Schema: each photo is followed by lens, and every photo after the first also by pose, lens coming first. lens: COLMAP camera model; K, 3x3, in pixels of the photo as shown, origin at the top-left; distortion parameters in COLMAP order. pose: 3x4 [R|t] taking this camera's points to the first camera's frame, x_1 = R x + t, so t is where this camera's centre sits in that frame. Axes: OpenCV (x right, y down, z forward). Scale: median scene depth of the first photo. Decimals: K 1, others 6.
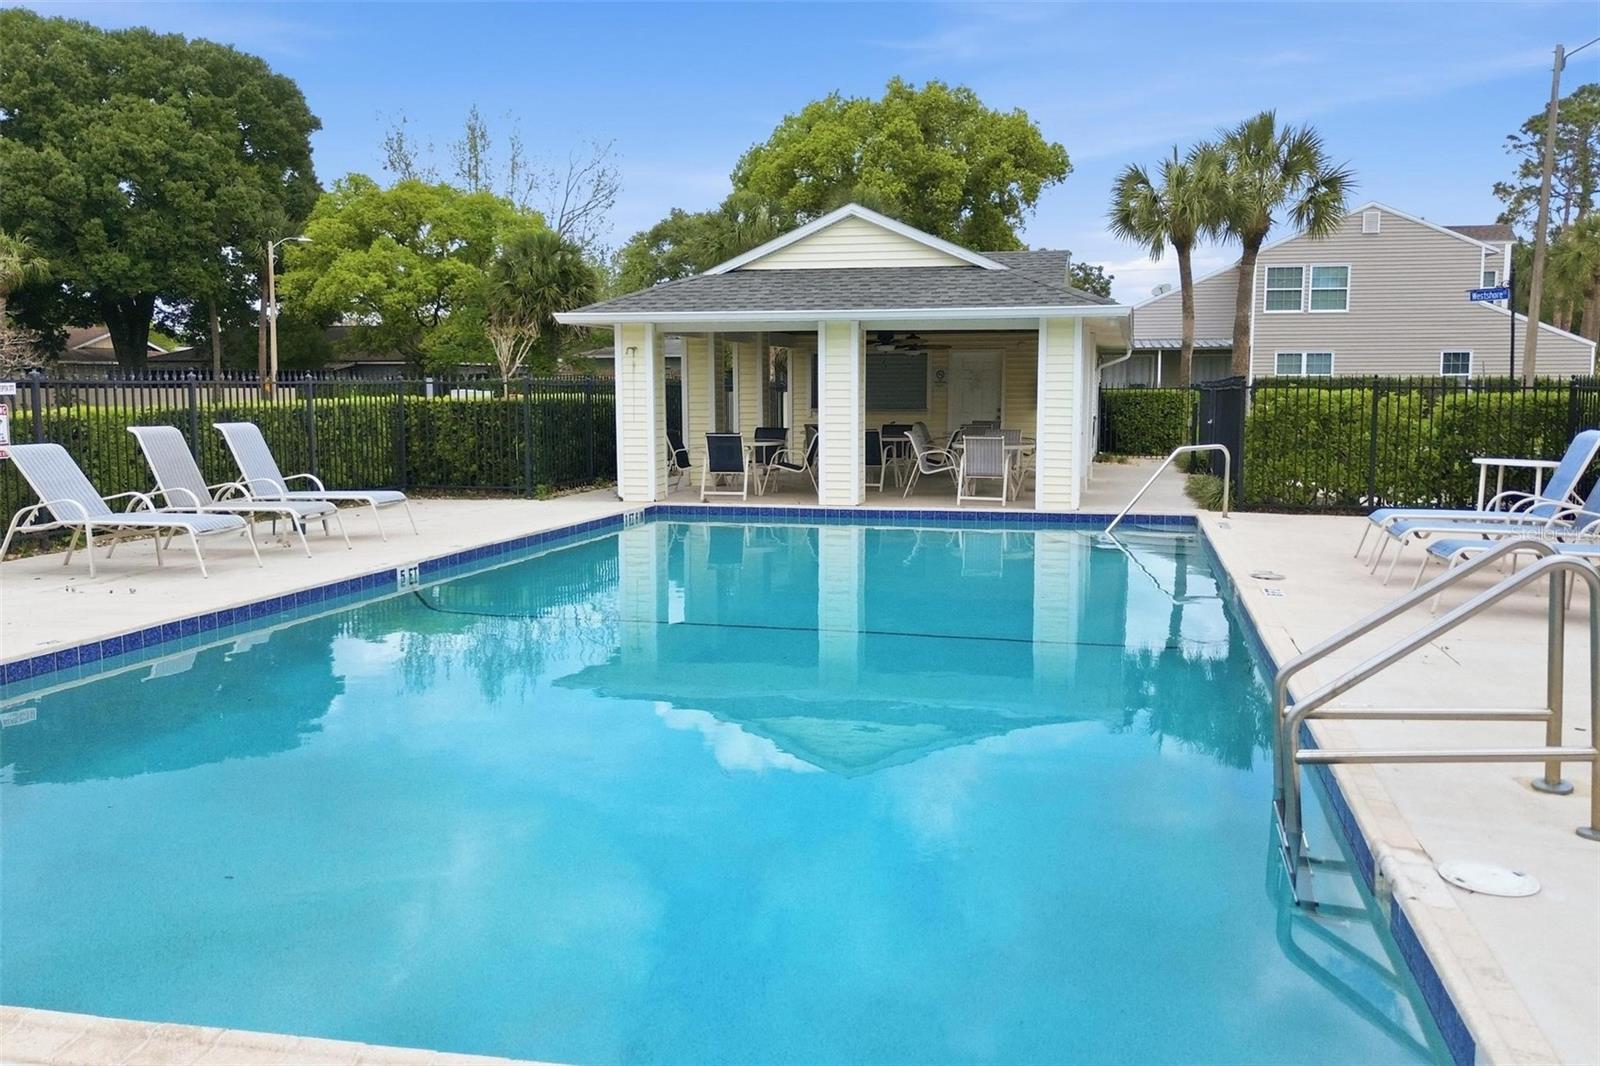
lens RADIAL K [[1340.0, 0, 800.0], [0, 1340.0, 533.0], [0, 0, 1]] dist [0.071607, -0.083078]
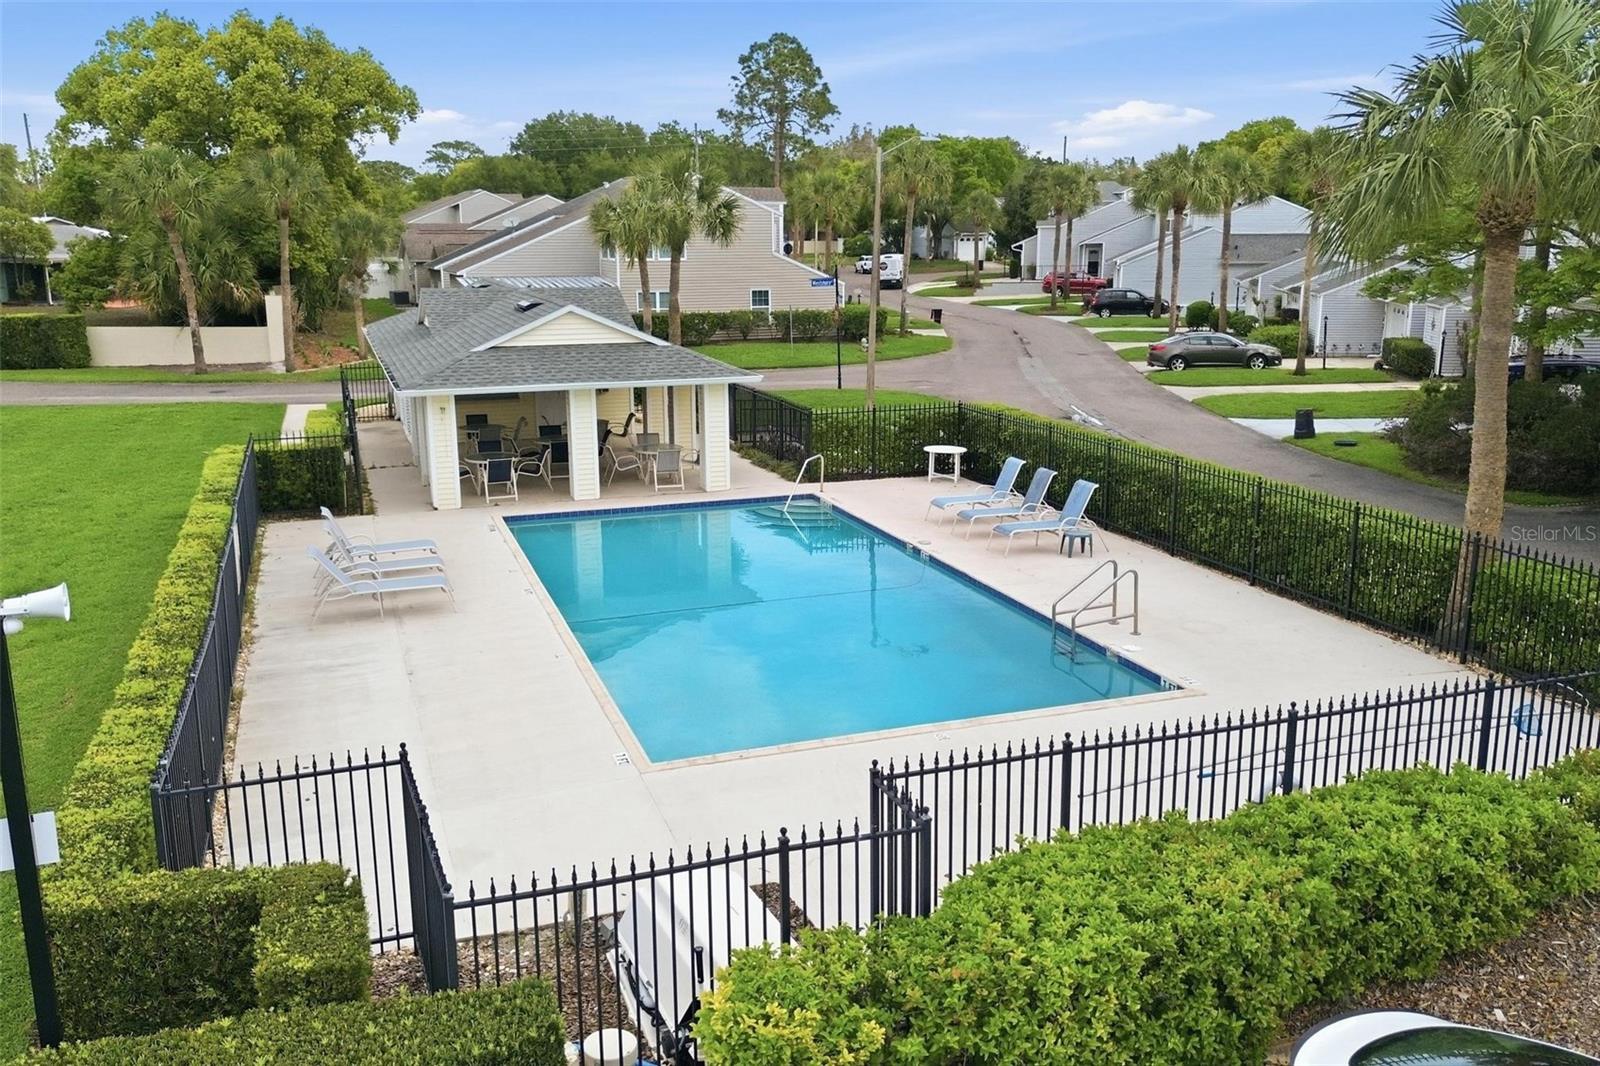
lens RADIAL K [[1325.0, 0, 825.9], [0, 1325.0, 532.5], [0, 0, 1]] dist [0.058983, -0.053536]
pose [[0.837645, -0.122656, 0.532265, -0.159157], [0.066954, 0.990169, 0.122808, -0.042990], [-0.542096, -0.067232, 0.837623, -0.130496]]
